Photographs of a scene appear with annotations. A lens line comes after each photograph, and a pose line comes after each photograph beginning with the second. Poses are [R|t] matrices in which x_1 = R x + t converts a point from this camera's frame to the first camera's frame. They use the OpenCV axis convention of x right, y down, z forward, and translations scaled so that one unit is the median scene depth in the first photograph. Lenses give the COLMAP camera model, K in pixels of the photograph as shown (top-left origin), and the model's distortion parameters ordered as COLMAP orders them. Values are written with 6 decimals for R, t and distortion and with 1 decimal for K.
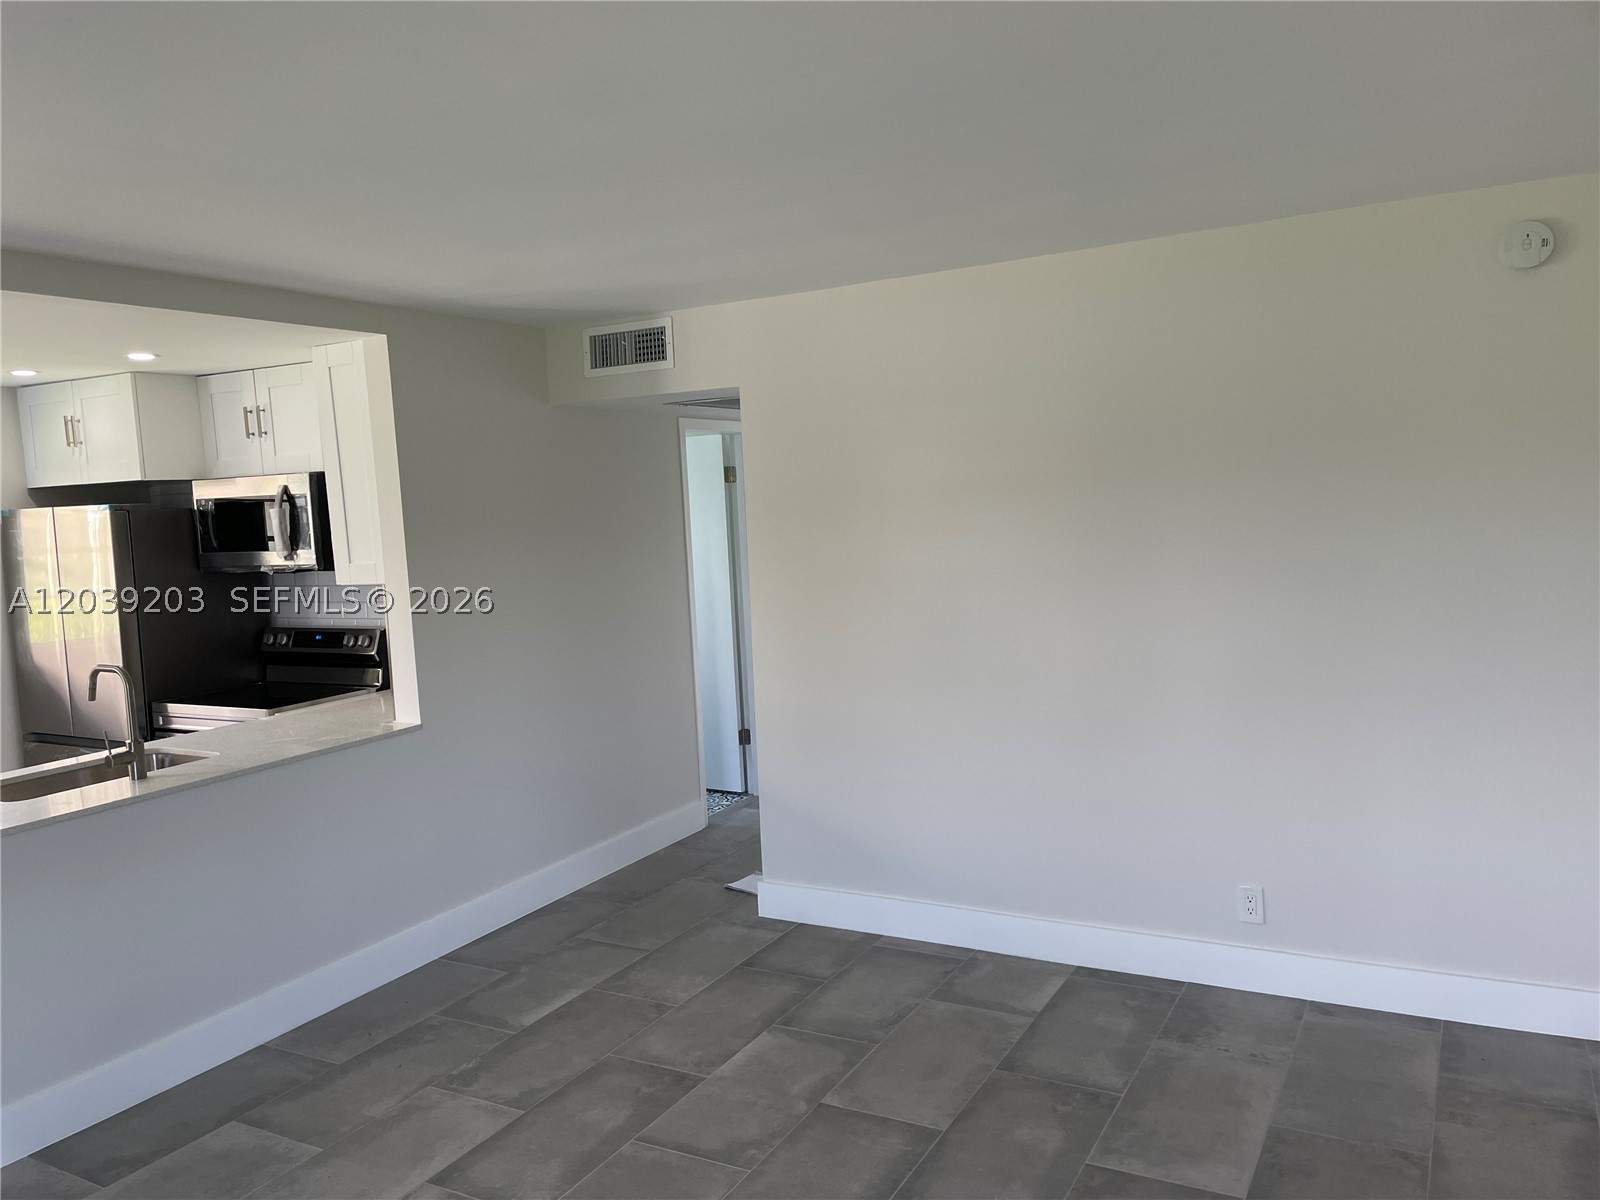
lens RADIAL K [[1213.7, 0, 801.3], [0, 1213.7, 611.3], [0, 0, 1]] dist [0.101668, -0.130169]
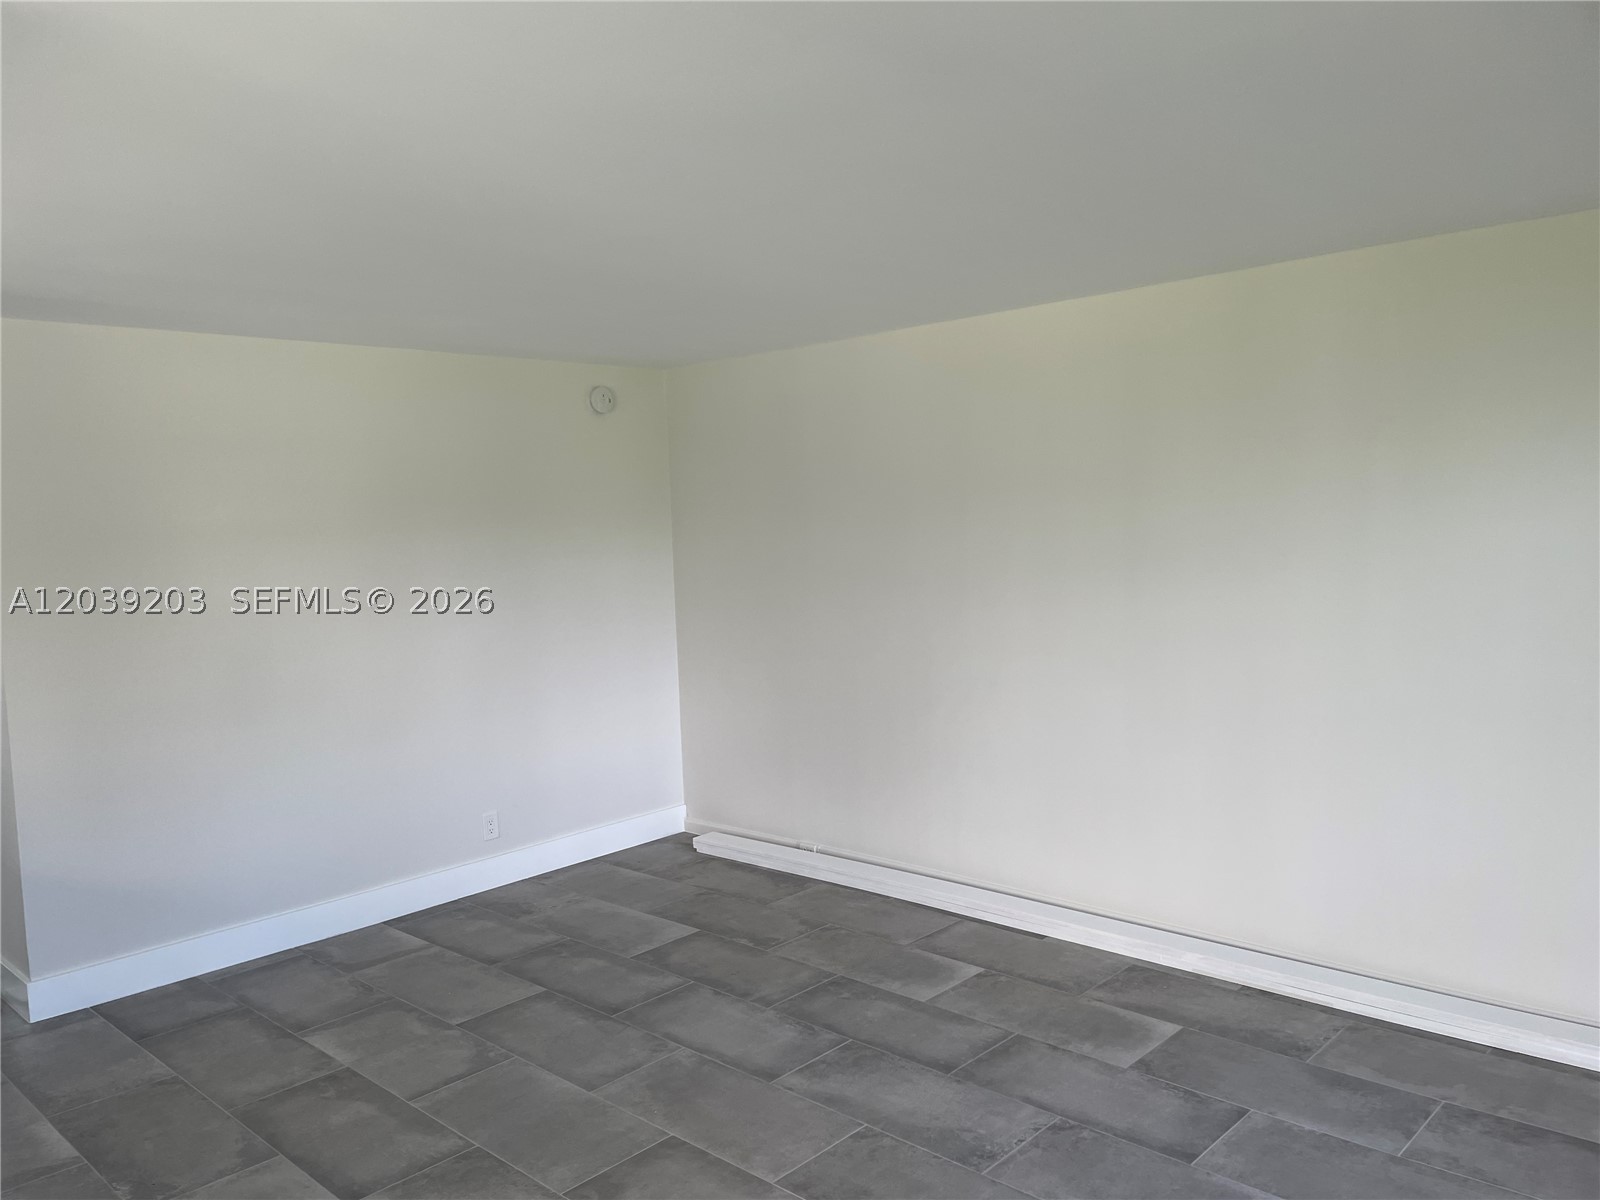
lens RADIAL K [[1213.7, 0, 801.3], [0, 1213.7, 611.3], [0, 0, 1]] dist [0.101668, -0.130169]
pose [[0.246020, -0.041666, 0.968369, -0.659485], [0.116025, 0.993158, 0.013256, 0.009903], [-0.962295, 0.109094, 0.249171, 0.198786]]
